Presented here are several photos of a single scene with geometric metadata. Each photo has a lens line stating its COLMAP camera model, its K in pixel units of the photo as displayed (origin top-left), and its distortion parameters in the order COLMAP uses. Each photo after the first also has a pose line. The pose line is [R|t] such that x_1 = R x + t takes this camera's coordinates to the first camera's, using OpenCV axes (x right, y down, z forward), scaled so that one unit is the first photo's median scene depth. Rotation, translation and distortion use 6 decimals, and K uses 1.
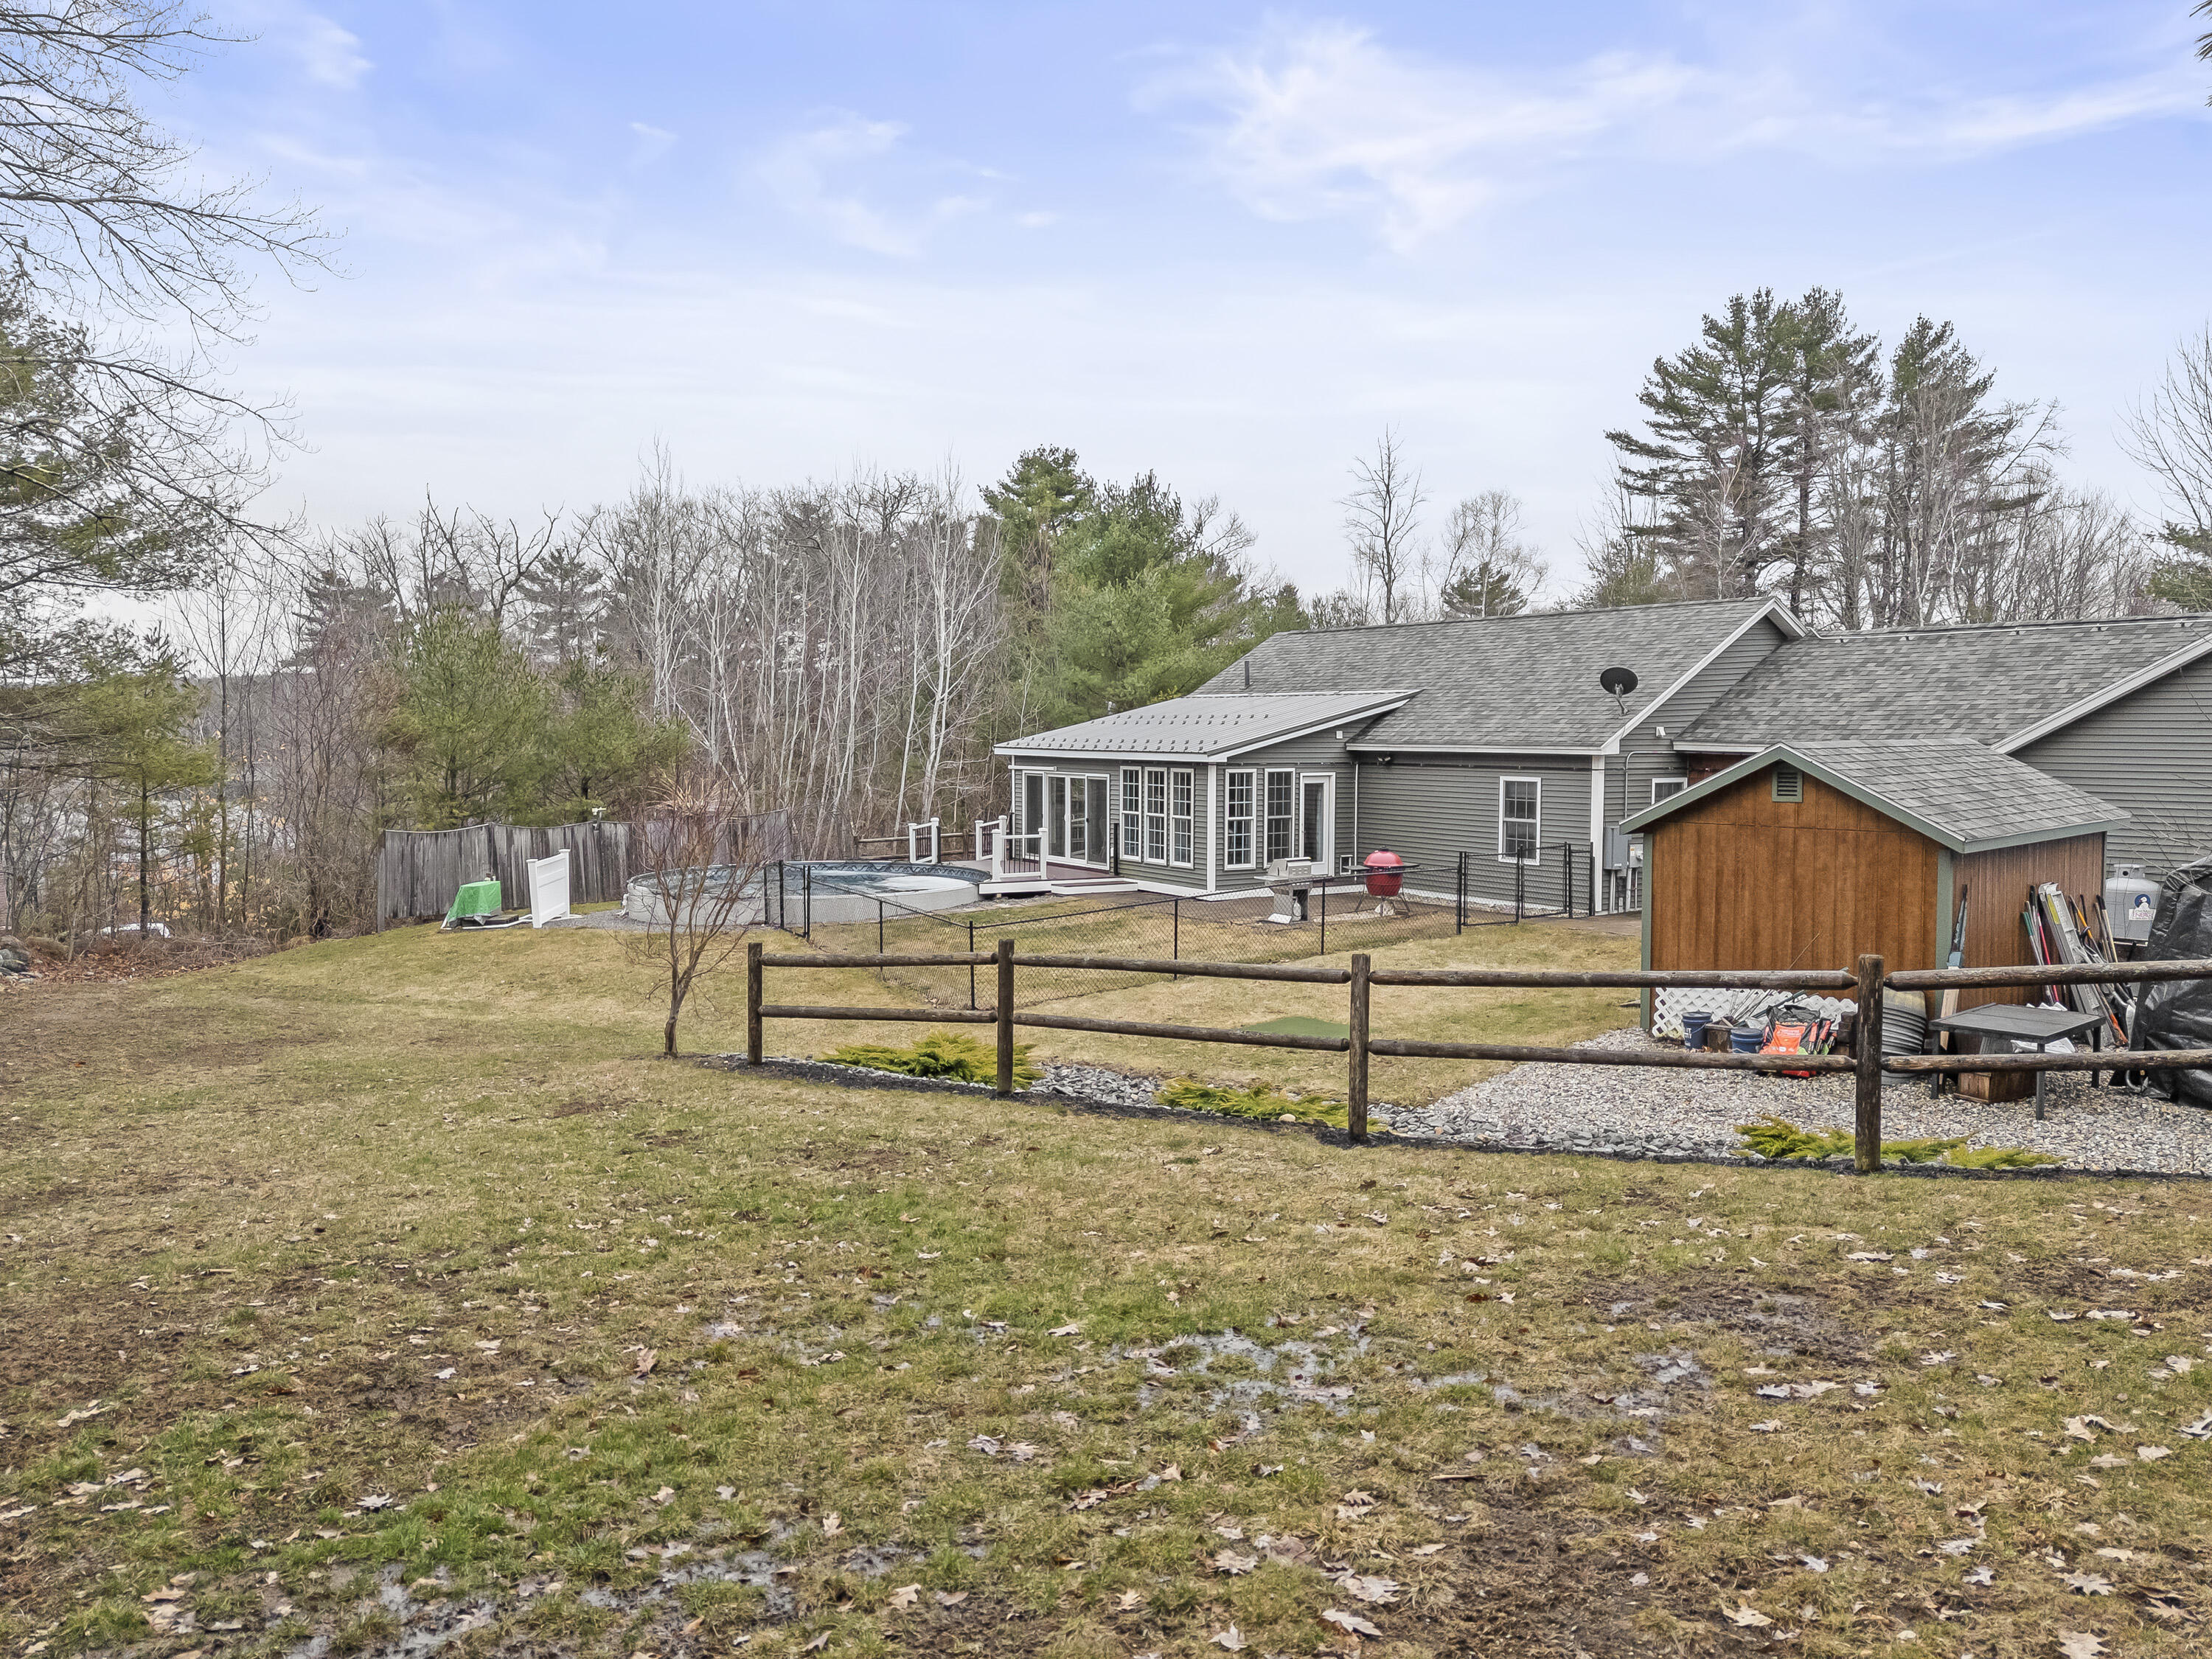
lens RADIAL K [[1603.9, 0, 1113.3], [0, 1603.9, 838.7], [0, 0, 1]] dist [0.058576, -0.056193]
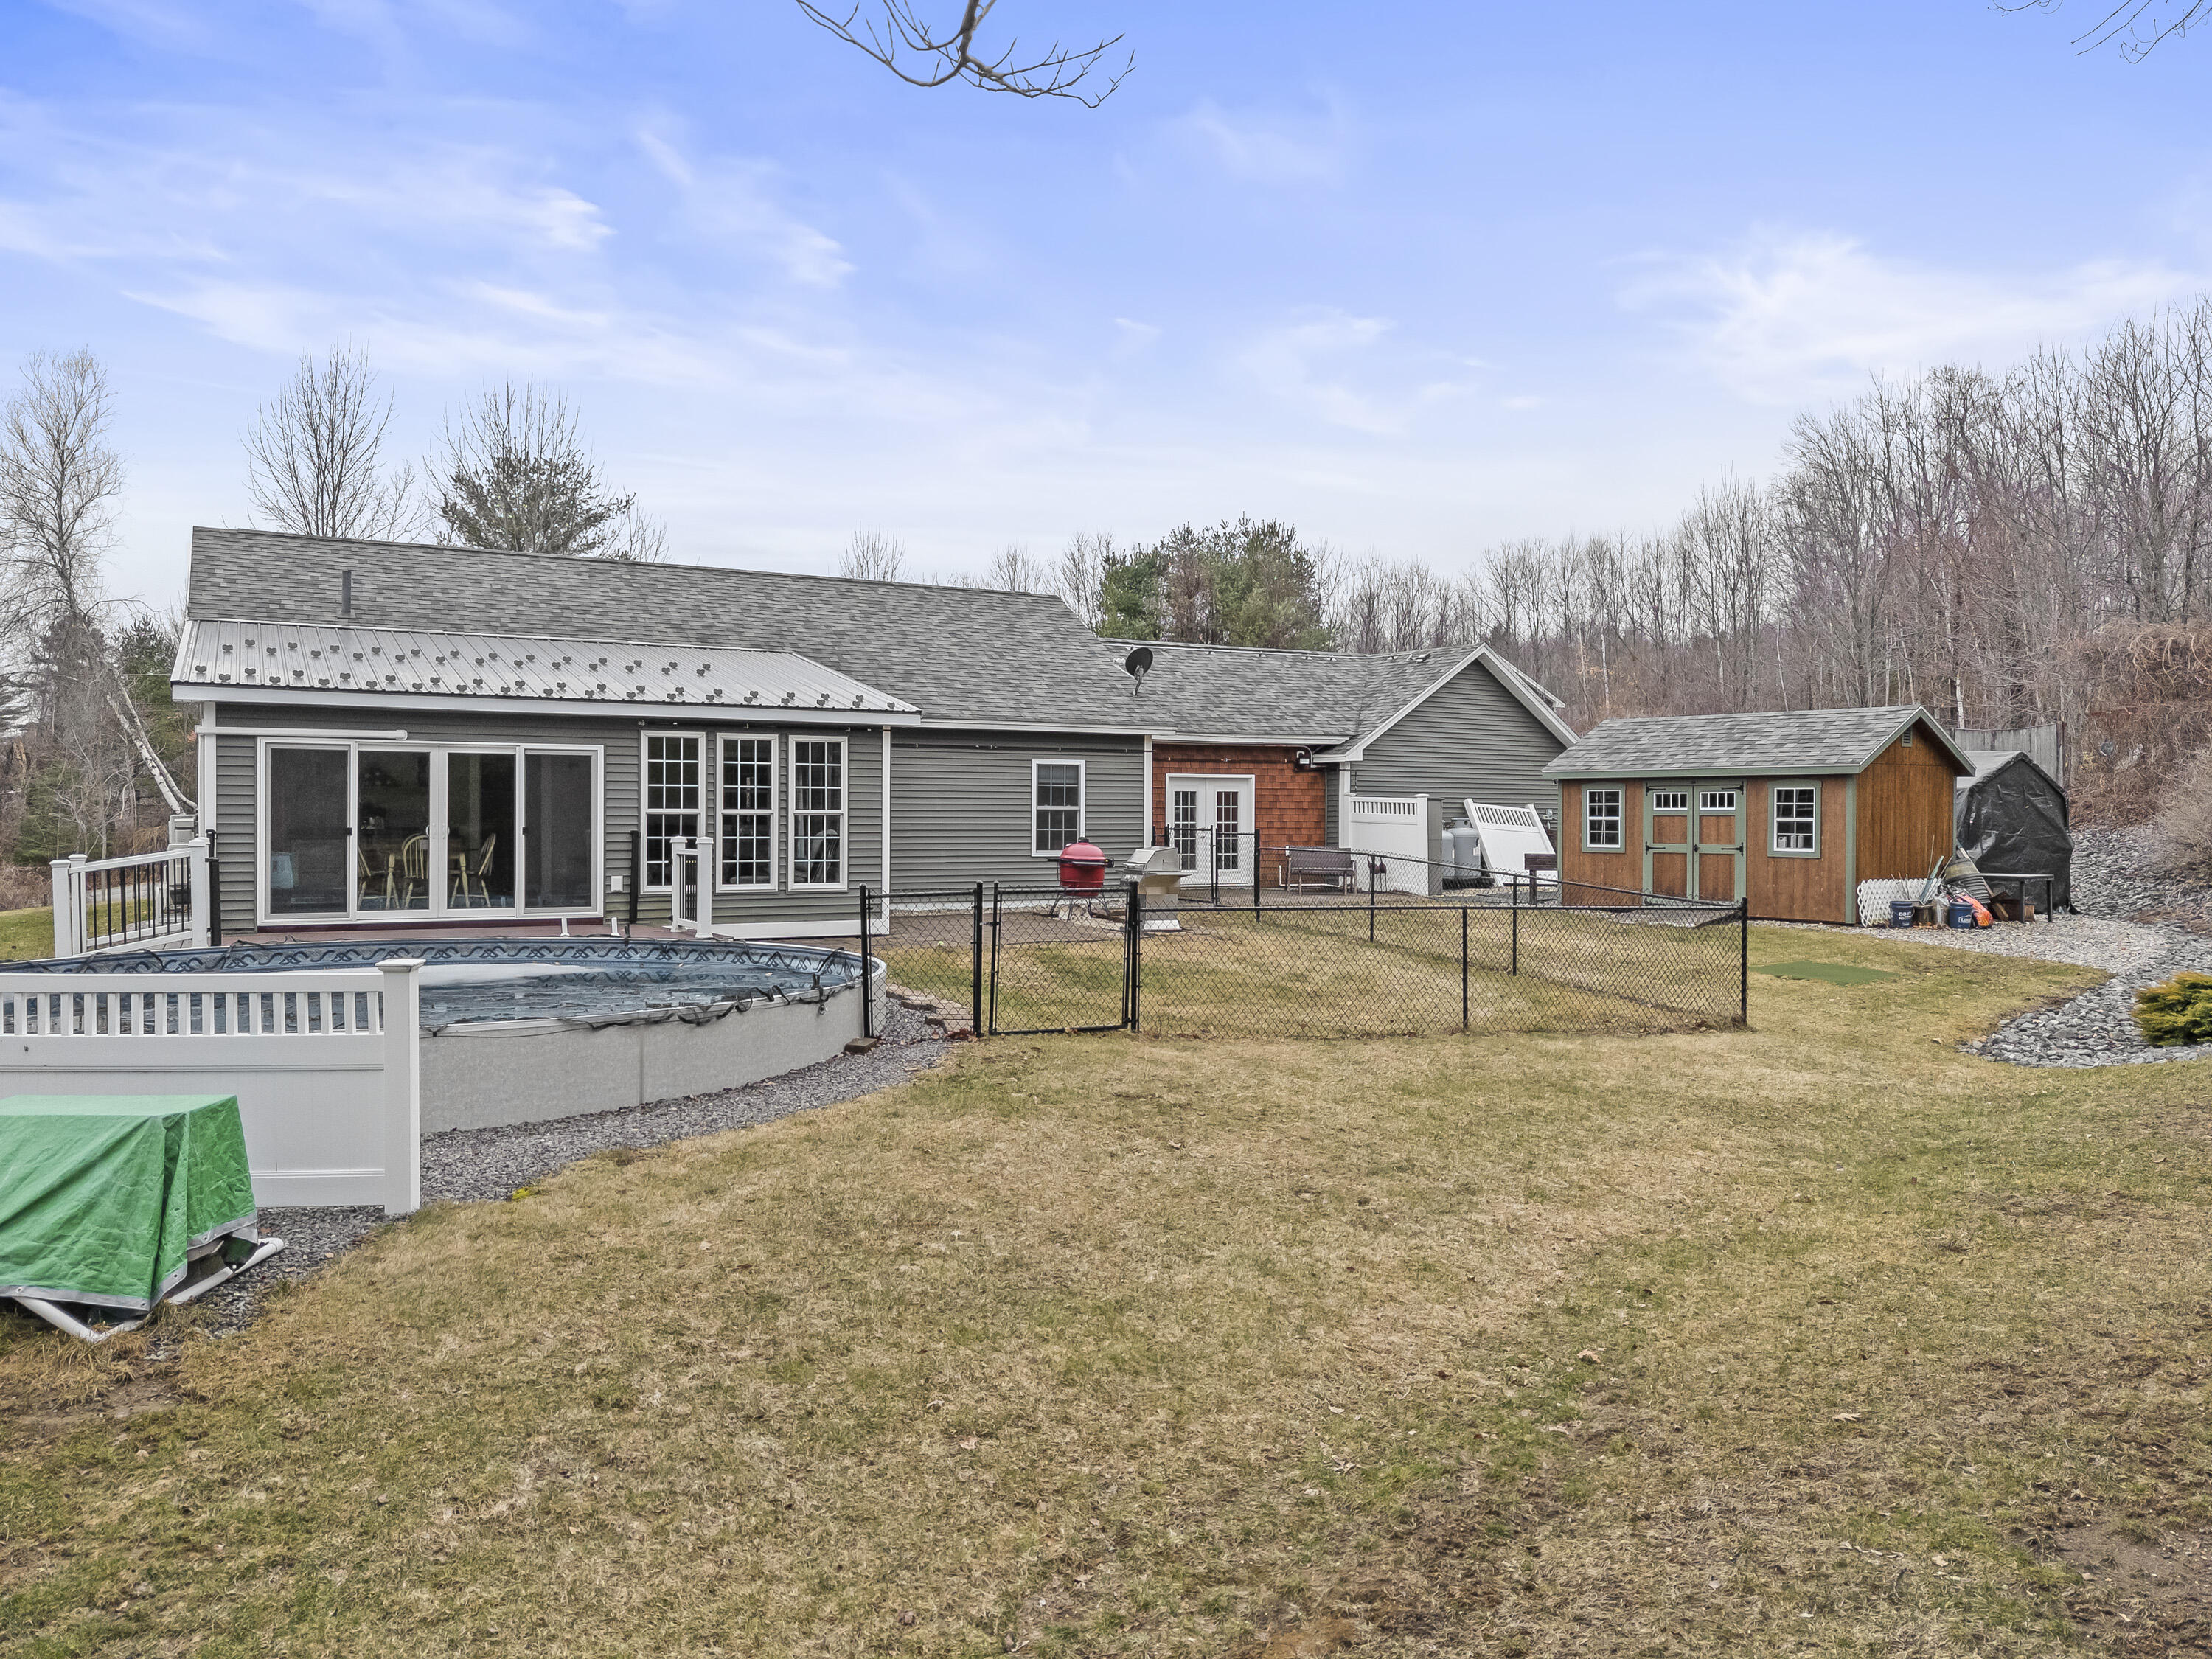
lens RADIAL K [[1603.9, 0, 1110.7], [0, 1603.9, 825.2], [0, 0, 1]] dist [0.058576, -0.056193]
pose [[0.094062, -0.008665, 0.995529, -0.494907], [0.066109, 0.997809, 0.002439, -0.001710], [-0.993369, 0.065584, 0.094429, 0.699702]]
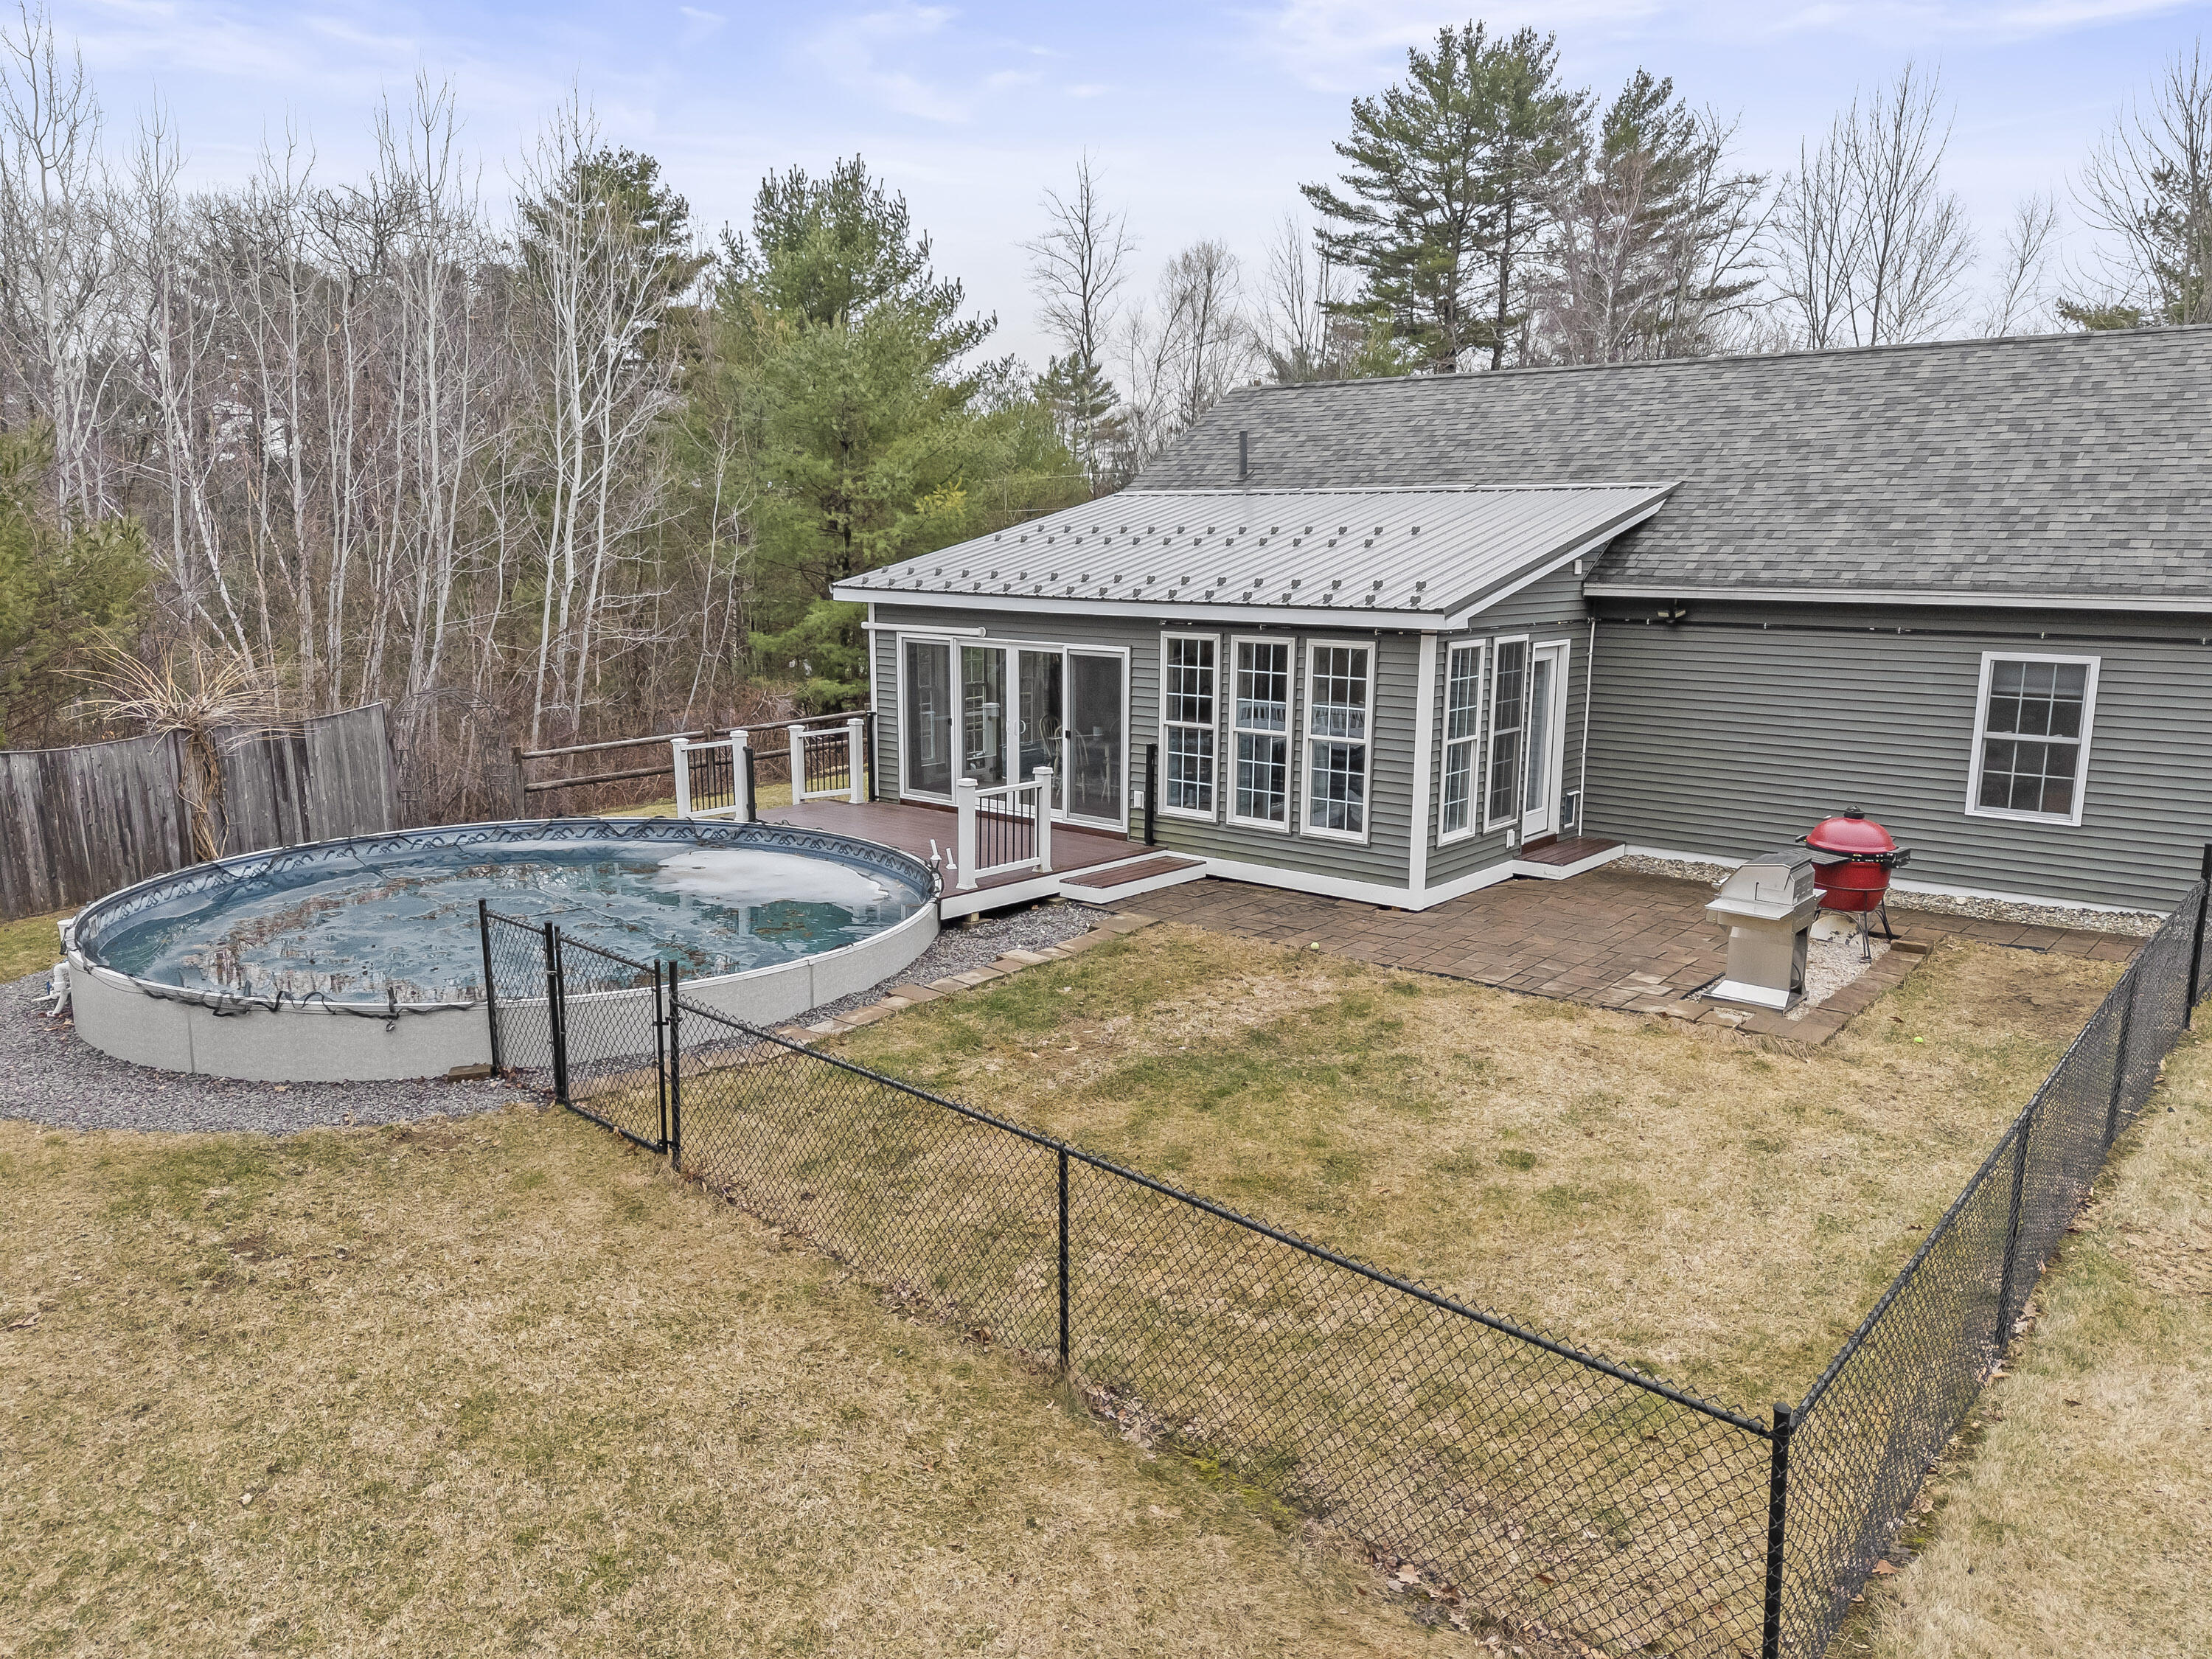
lens RADIAL K [[1603.9, 0, 1113.3], [0, 1603.9, 832.6], [0, 0, 1]] dist [0.058576, -0.056193]
pose [[0.953777, -0.051472, 0.296073, -0.145322], [0.017202, 0.992958, 0.117208, -0.037381], [-0.300021, -0.106697, 0.947947, 0.465657]]
